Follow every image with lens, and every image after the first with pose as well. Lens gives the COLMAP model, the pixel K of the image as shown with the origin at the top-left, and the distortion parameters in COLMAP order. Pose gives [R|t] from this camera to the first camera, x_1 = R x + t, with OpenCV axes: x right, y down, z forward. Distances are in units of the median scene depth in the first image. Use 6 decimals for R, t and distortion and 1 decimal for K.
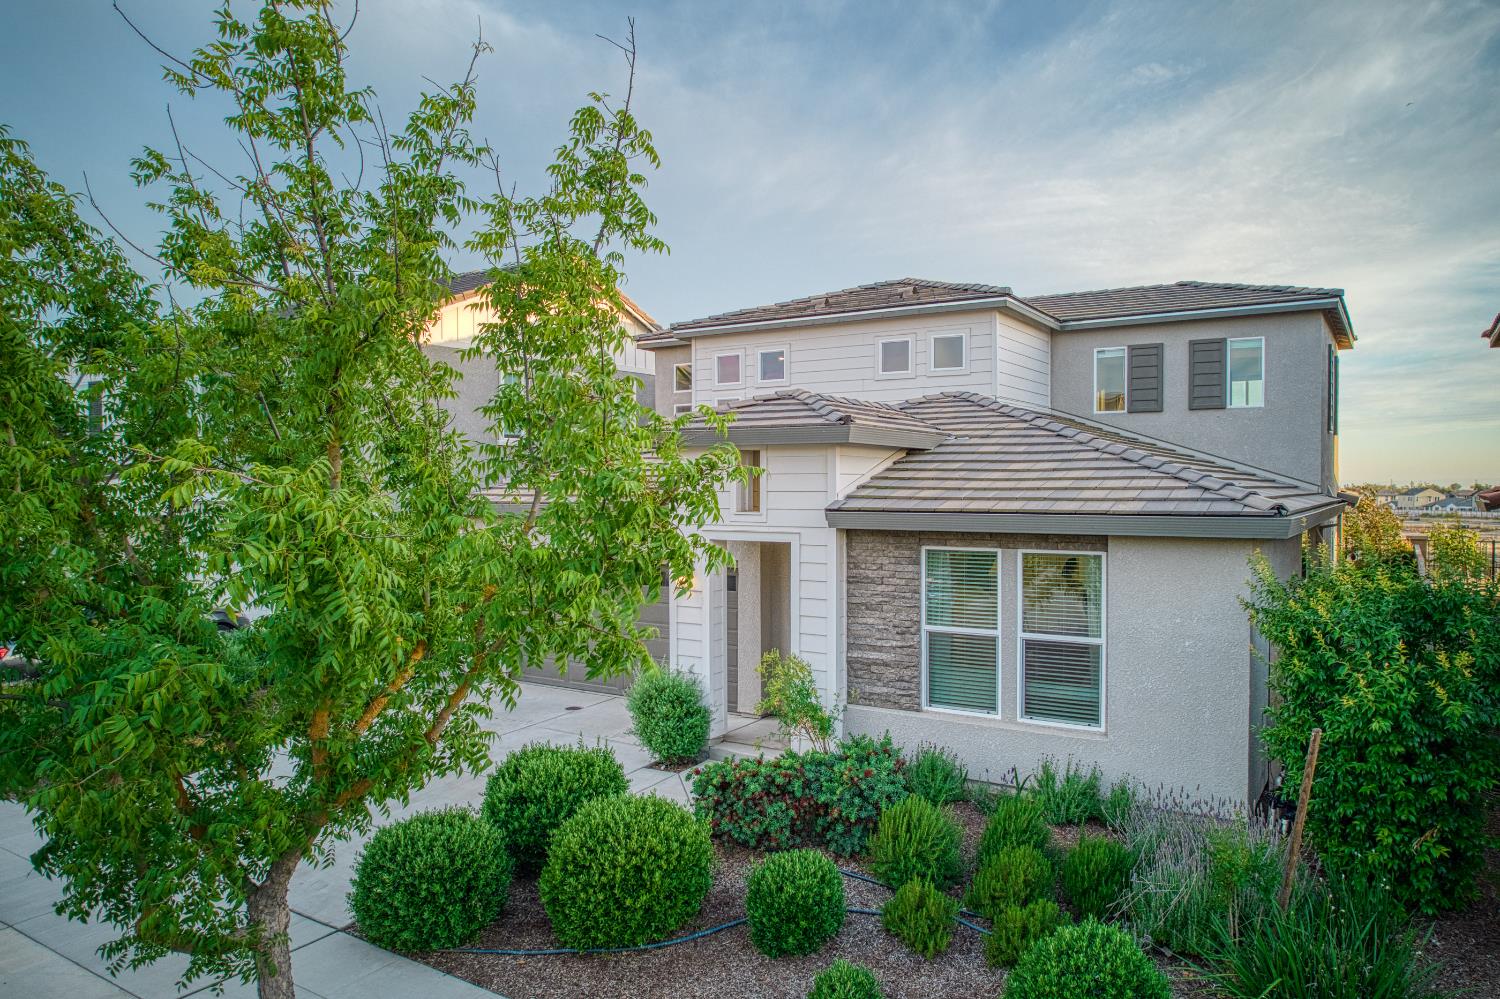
lens RADIAL K [[1010.8, 0, 750.0], [0, 1010.8, 499.5], [0, 0, 1]] dist [-0.056330, 0.037836]
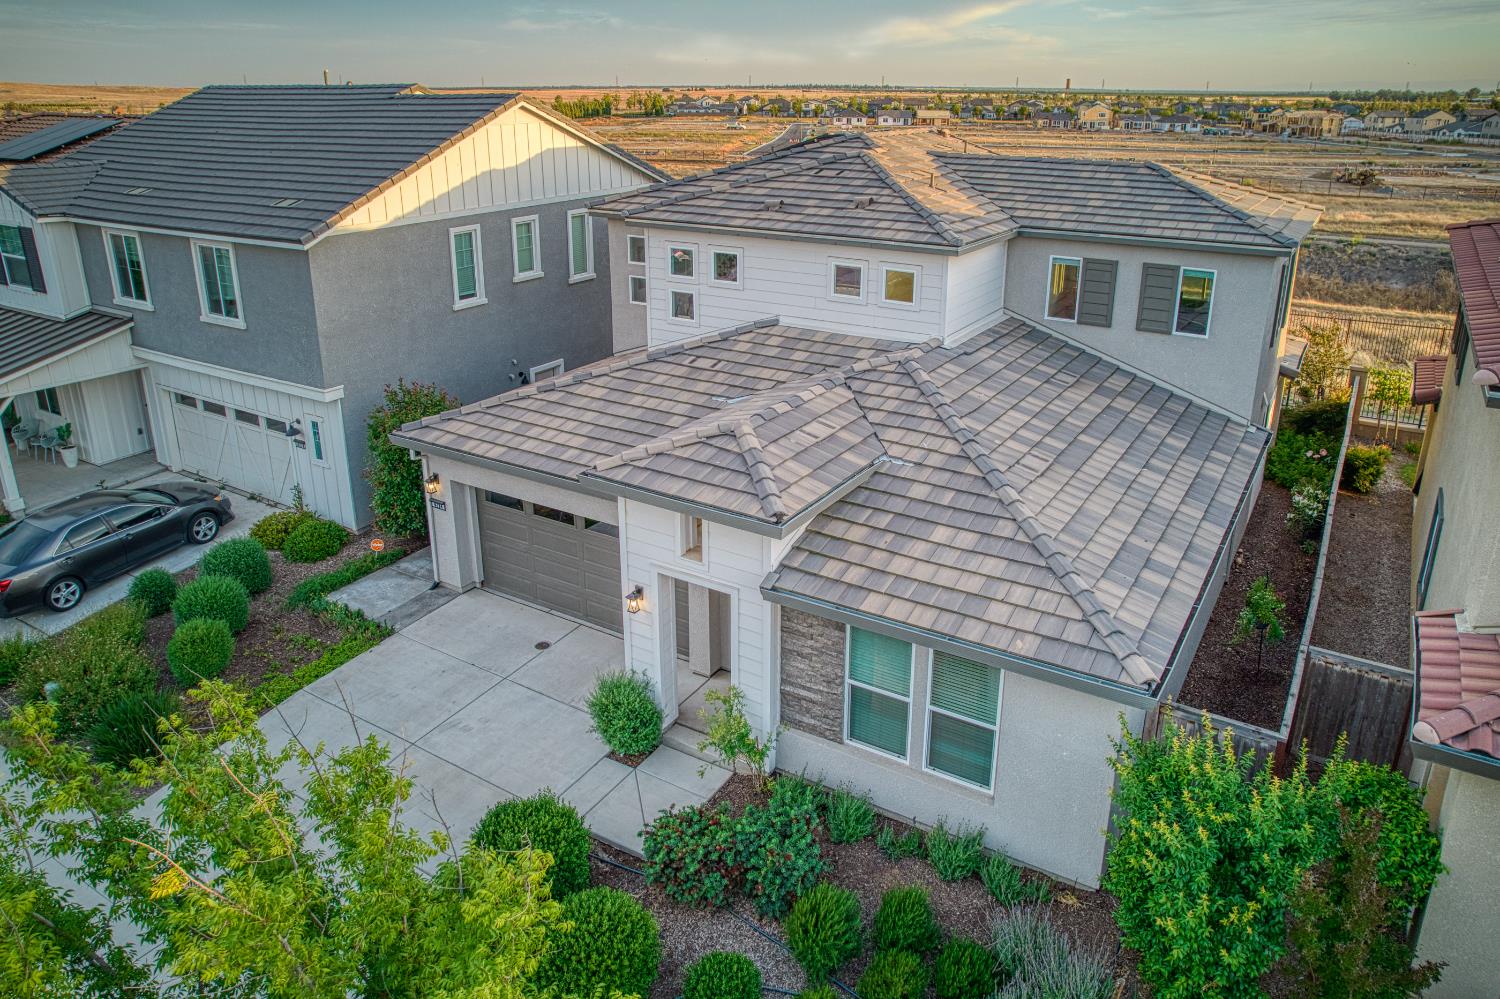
lens RADIAL K [[1034.6, 0, 744.5], [0, 1034.6, 402.4], [0, 0, 1]] dist [-0.056953, 0.040399]
pose [[0.999874, -0.005154, 0.014990, 0.041954], [0.000656, 0.958319, 0.285699, -0.503015], [-0.015838, -0.285653, 0.958202, -0.015459]]
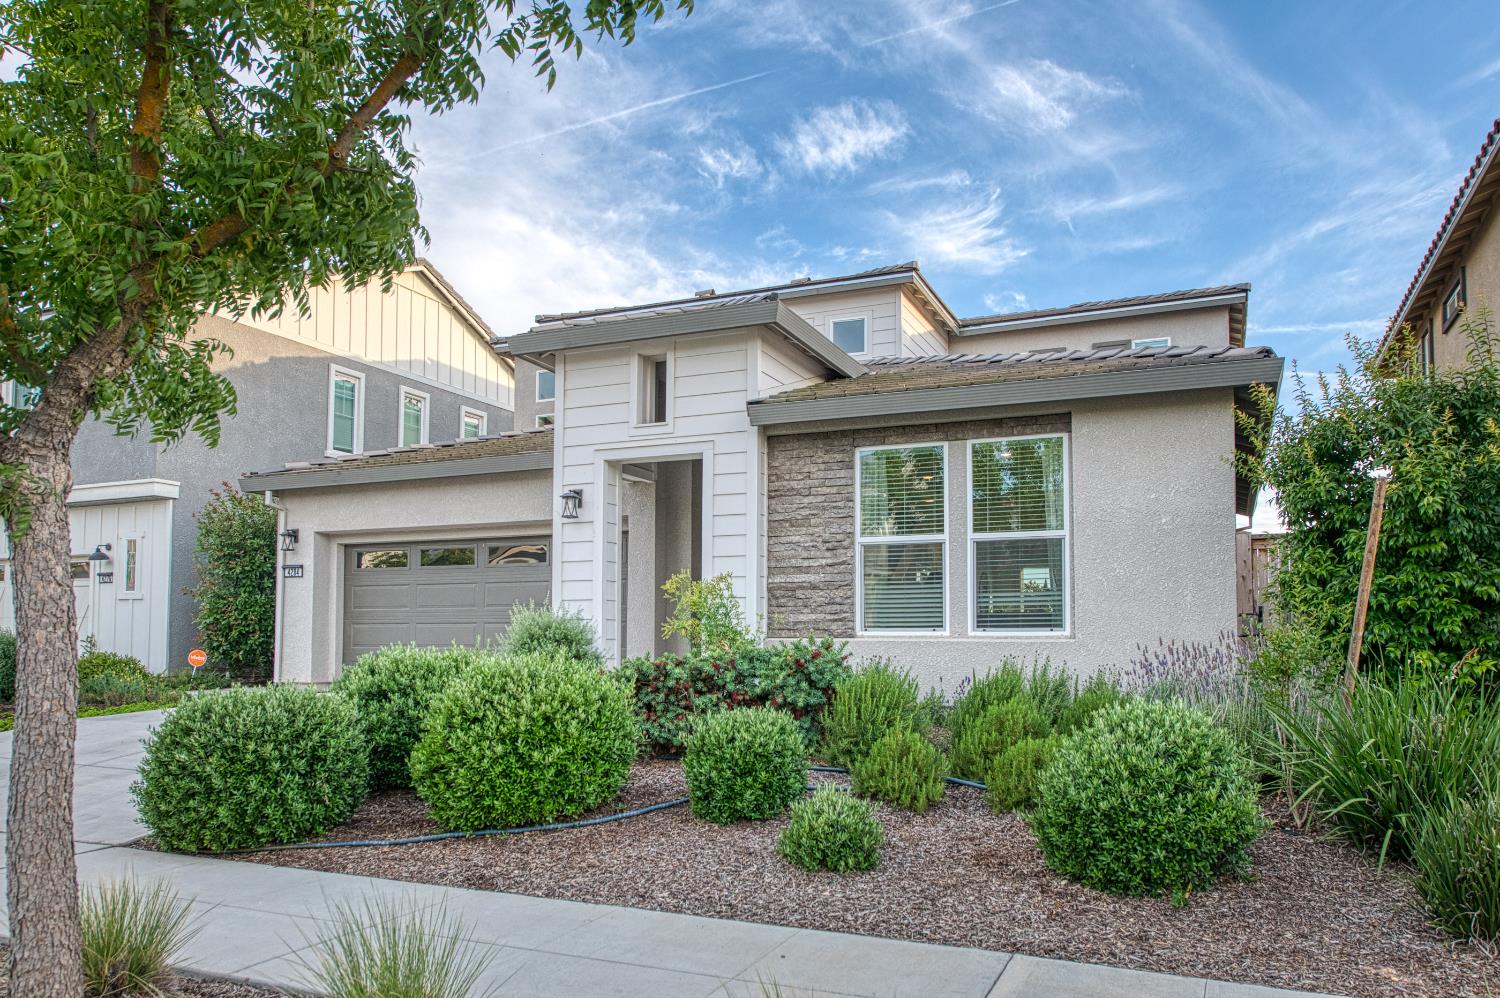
lens RADIAL K [[1050.2, 0, 756.5], [0, 1050.2, 592.1], [0, 0, 1]] dist [-0.000124, 0.000916]
pose [[0.986435, 0.015898, 0.163383, -0.062528], [-0.005367, 0.997891, -0.064692, 0.231340], [-0.164067, 0.062938, 0.984439, 0.121697]]
